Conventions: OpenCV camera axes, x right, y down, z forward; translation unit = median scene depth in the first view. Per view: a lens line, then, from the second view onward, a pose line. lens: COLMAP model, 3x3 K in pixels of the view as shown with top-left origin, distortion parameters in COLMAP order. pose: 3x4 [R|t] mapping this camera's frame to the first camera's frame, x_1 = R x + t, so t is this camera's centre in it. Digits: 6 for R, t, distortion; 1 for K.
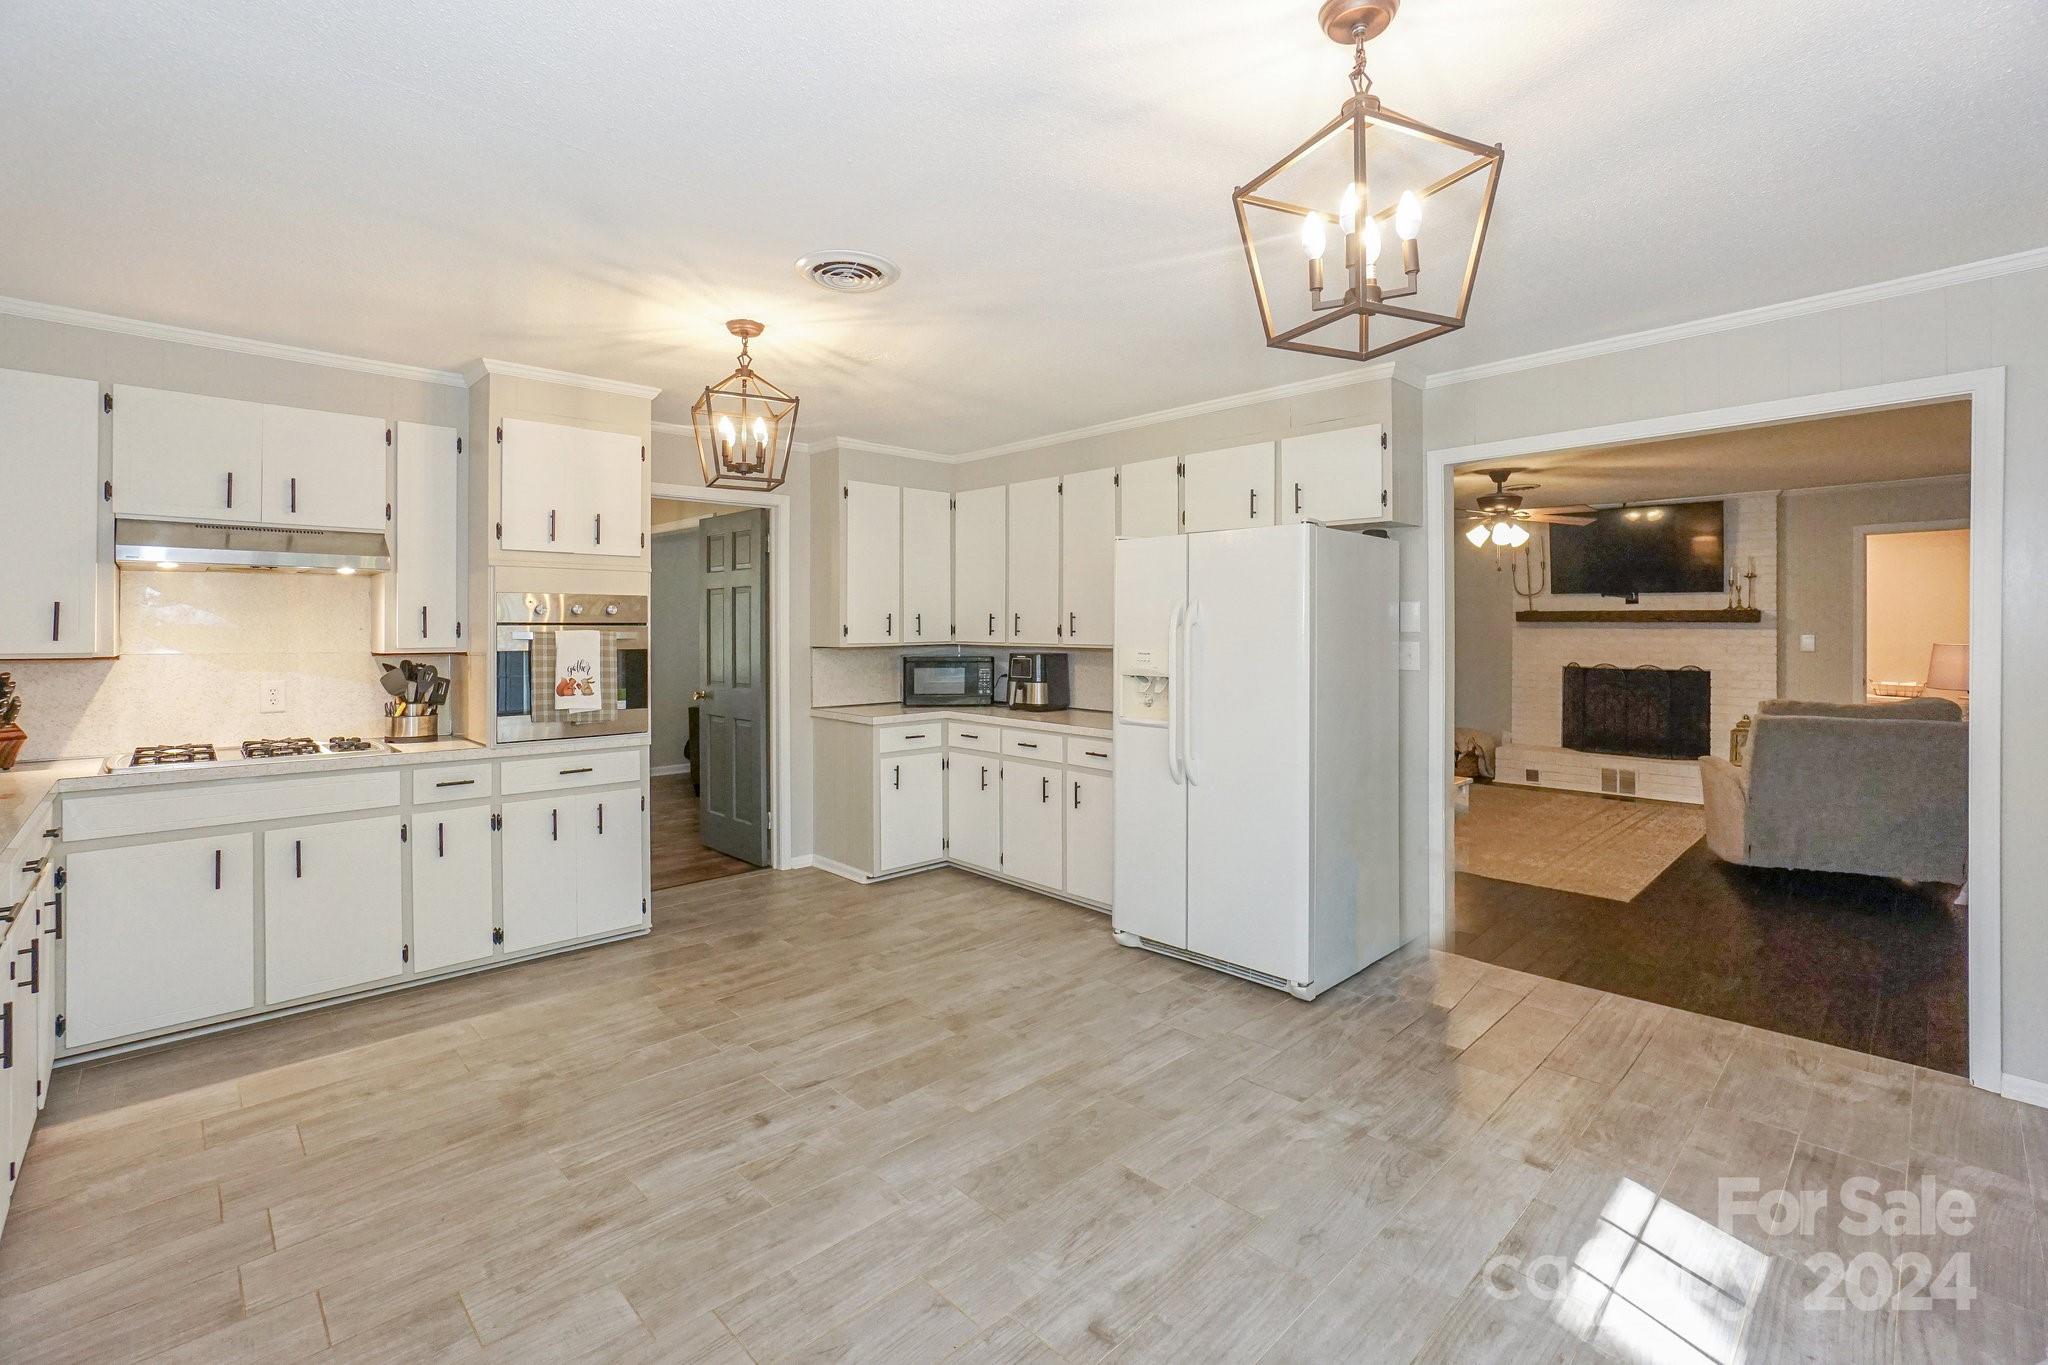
lens RADIAL K [[904.8, 0, 1022.2], [0, 904.8, 632.6], [0, 0, 1]] dist [-0.043657, 0.017088]
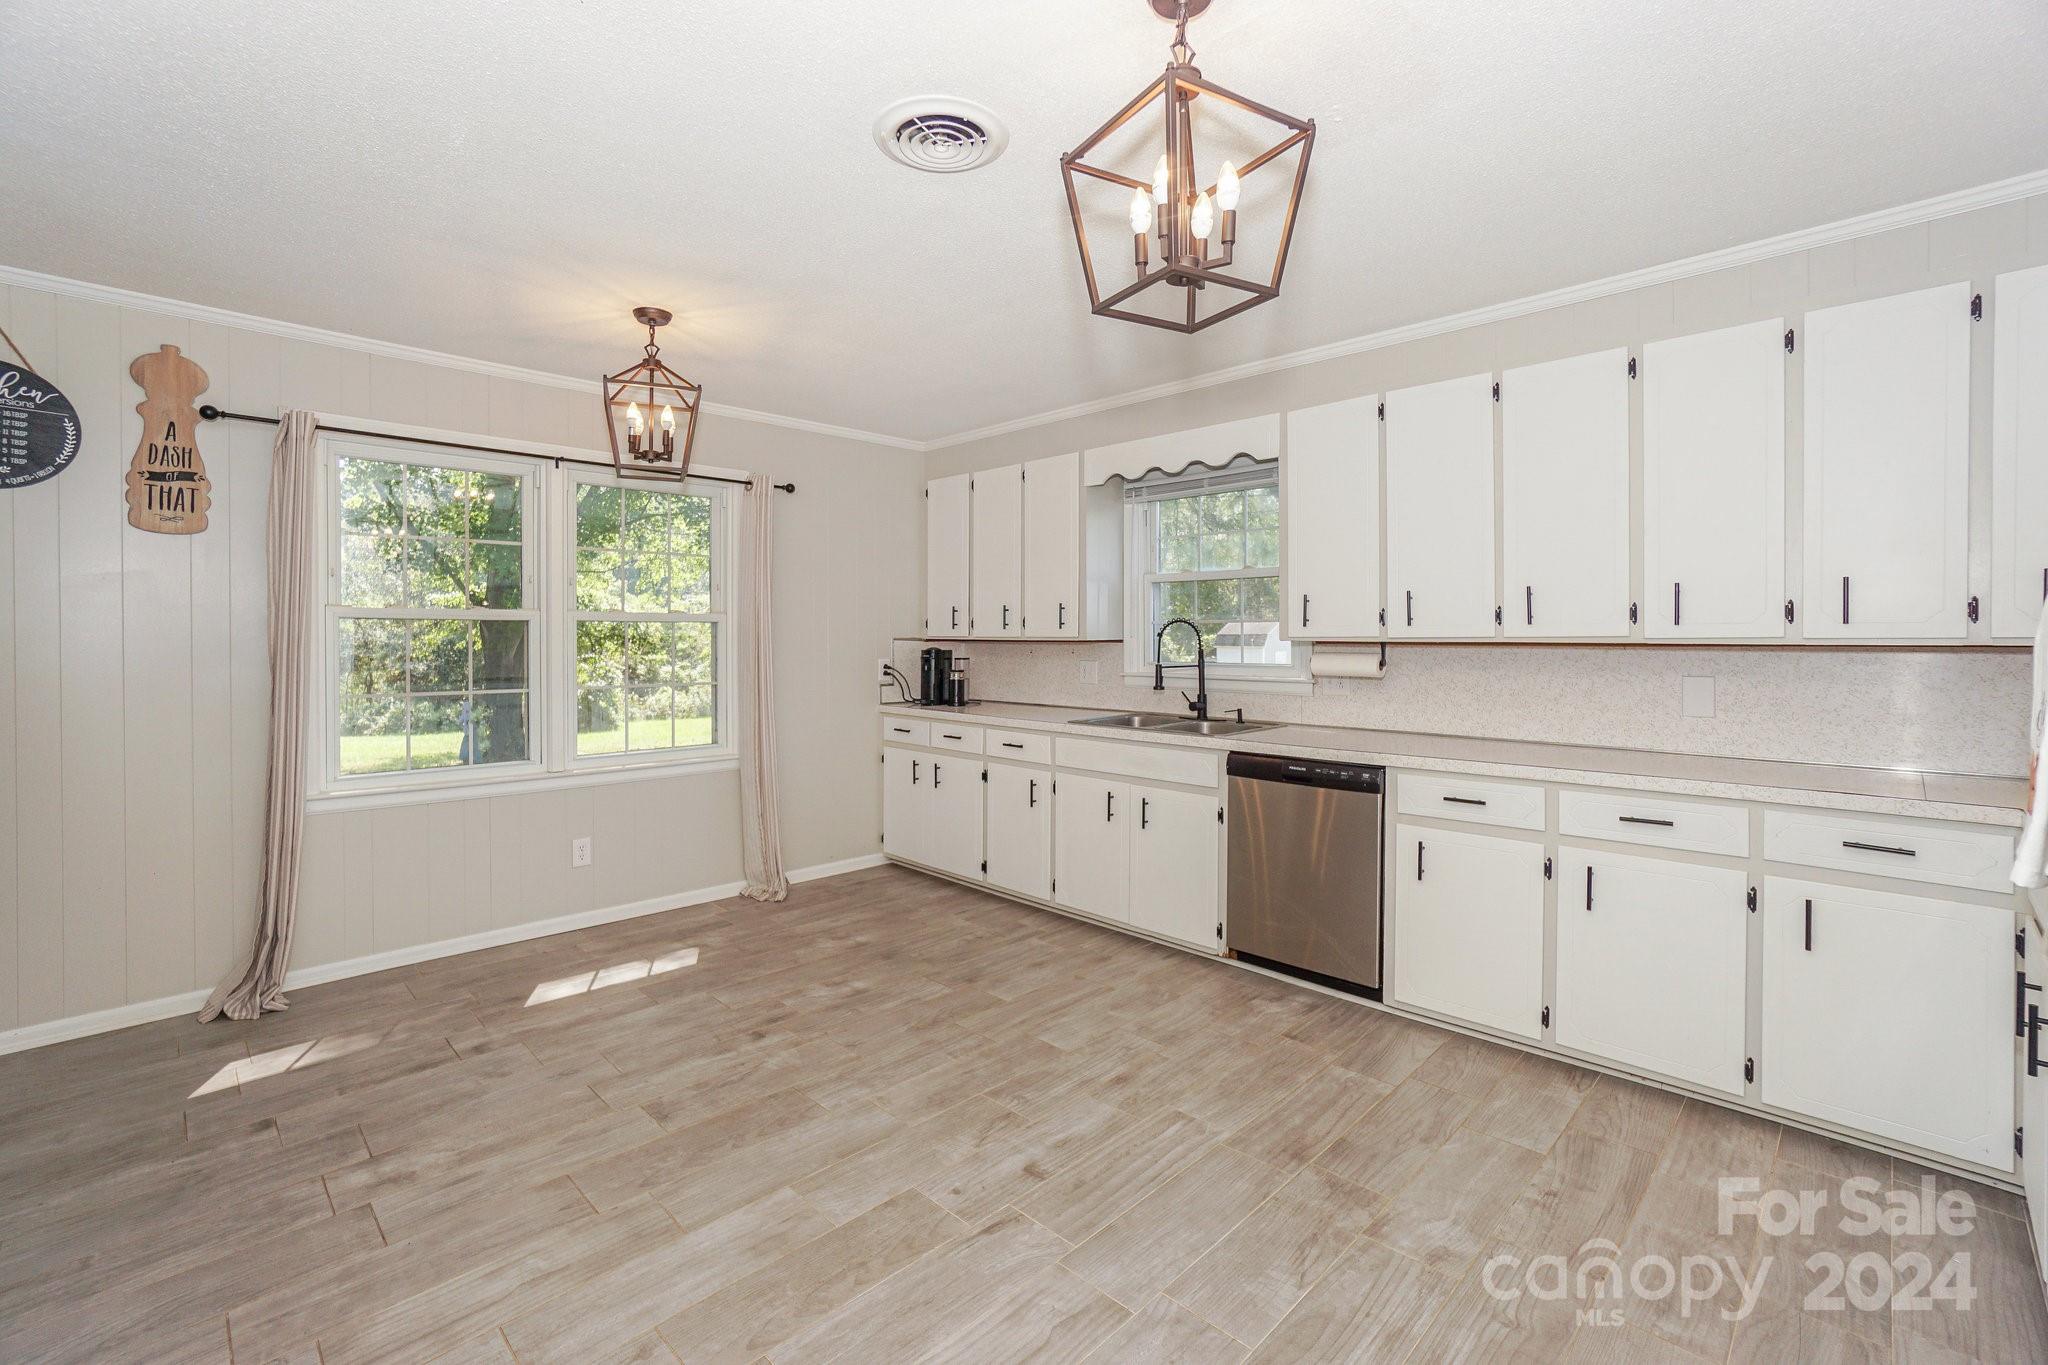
lens RADIAL K [[904.8, 0, 1022.2], [0, 904.8, 632.6], [0, 0, 1]] dist [-0.043657, 0.017088]
pose [[-0.999894, -0.000104, -0.014546, -0.225648], [-0.000144, 0.999996, 0.002737, 0.014729], [0.014546, 0.002739, -0.999890, 1.575175]]
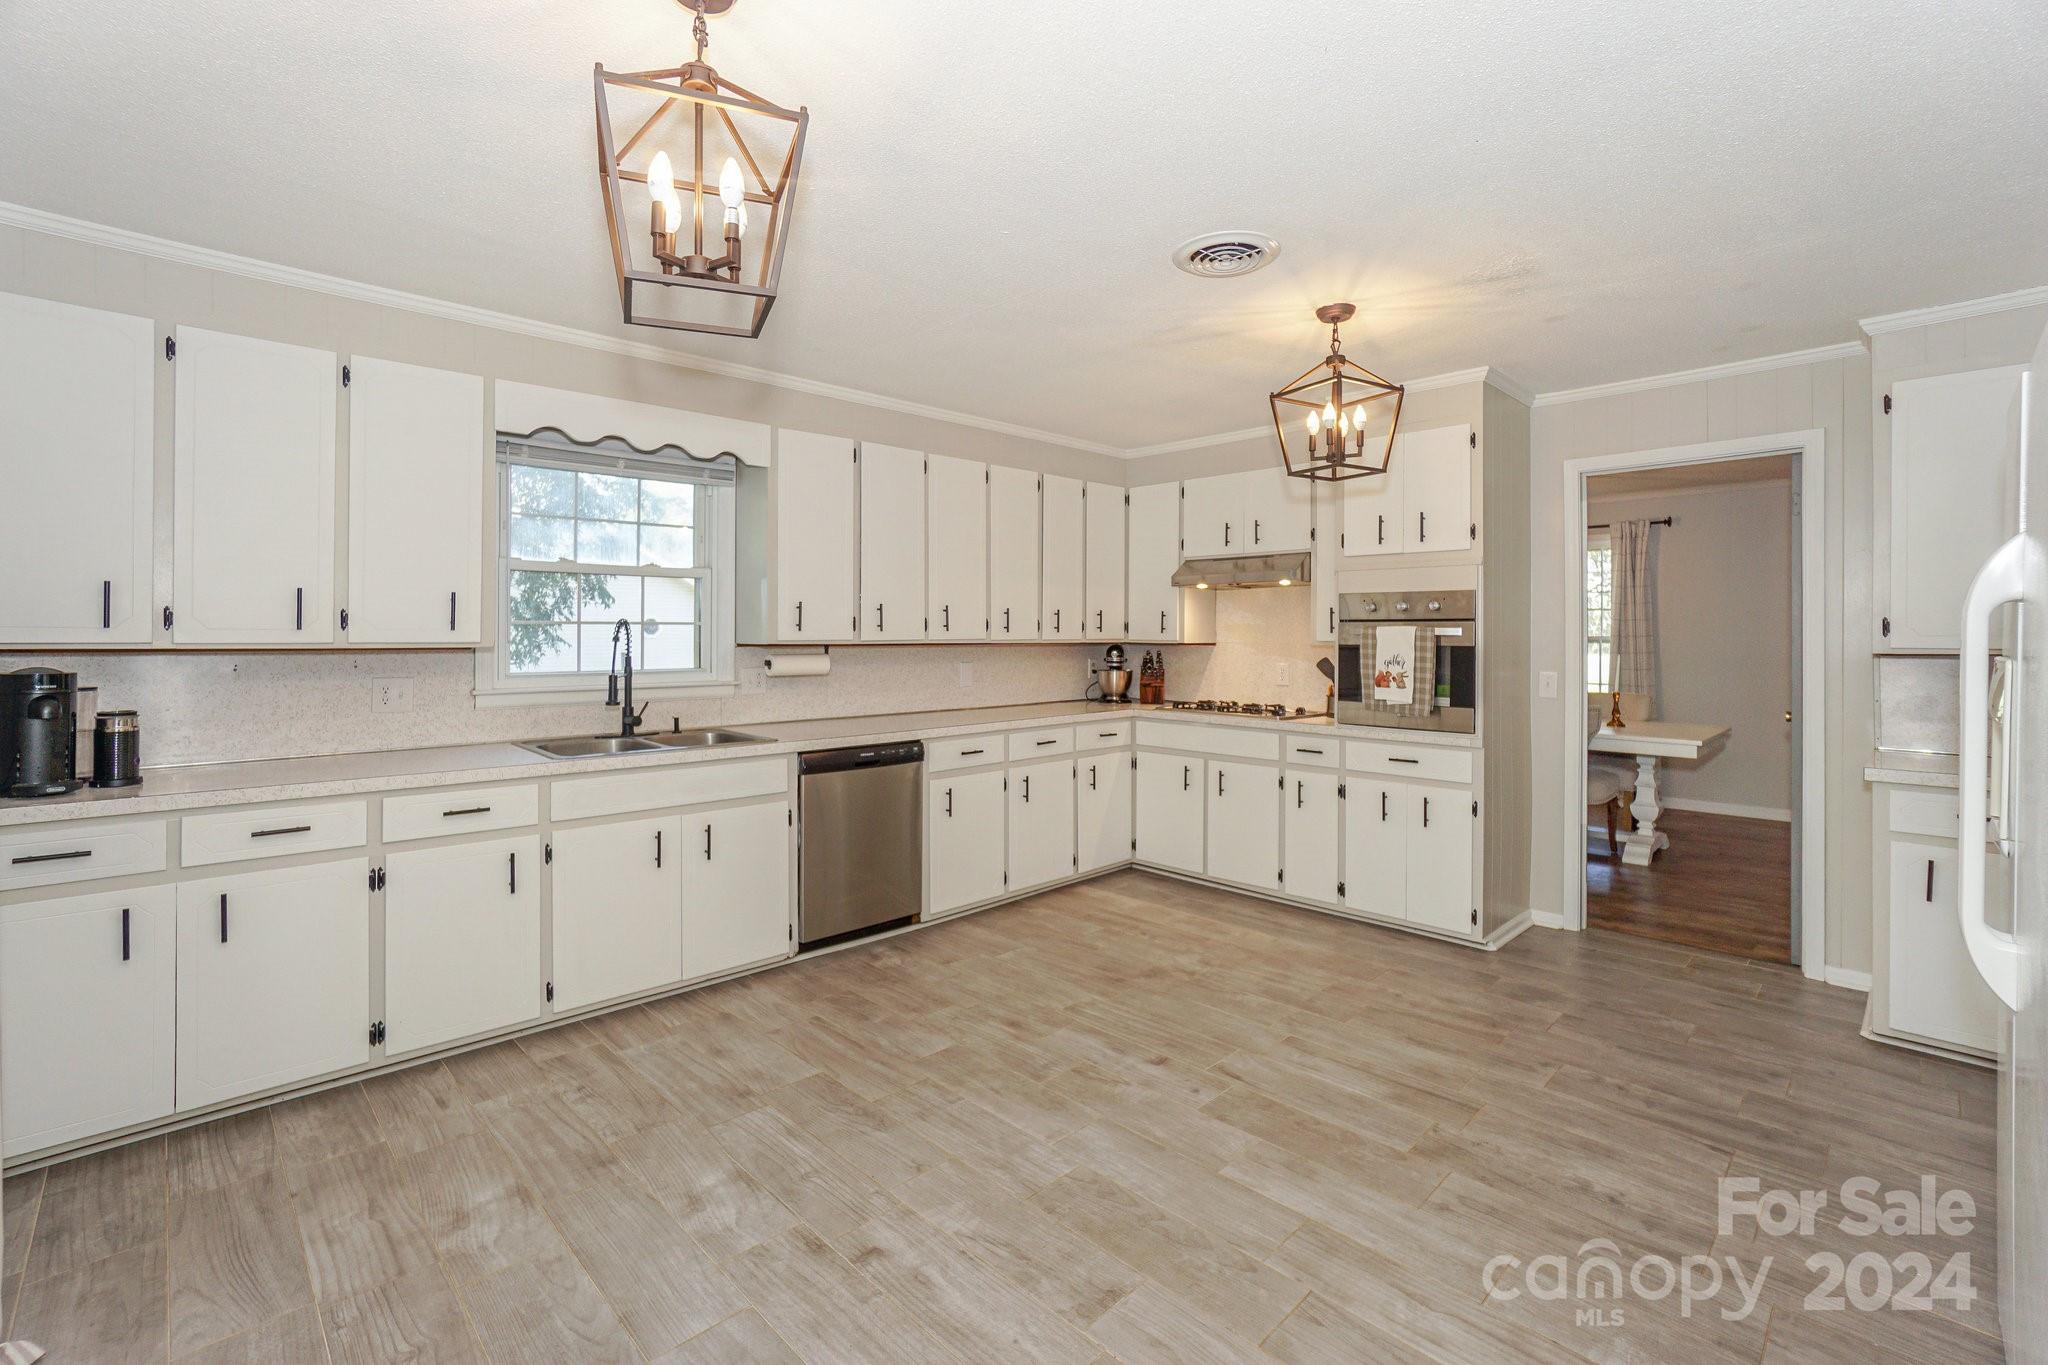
lens RADIAL K [[904.8, 0, 1022.2], [0, 904.8, 632.6], [0, 0, 1]] dist [-0.043657, 0.017088]
pose [[0.007325, -0.000846, -0.999973, 0.695782], [-0.007254, 0.999973, -0.000899, 0.011565], [0.999947, 0.007261, 0.007318, 0.687316]]
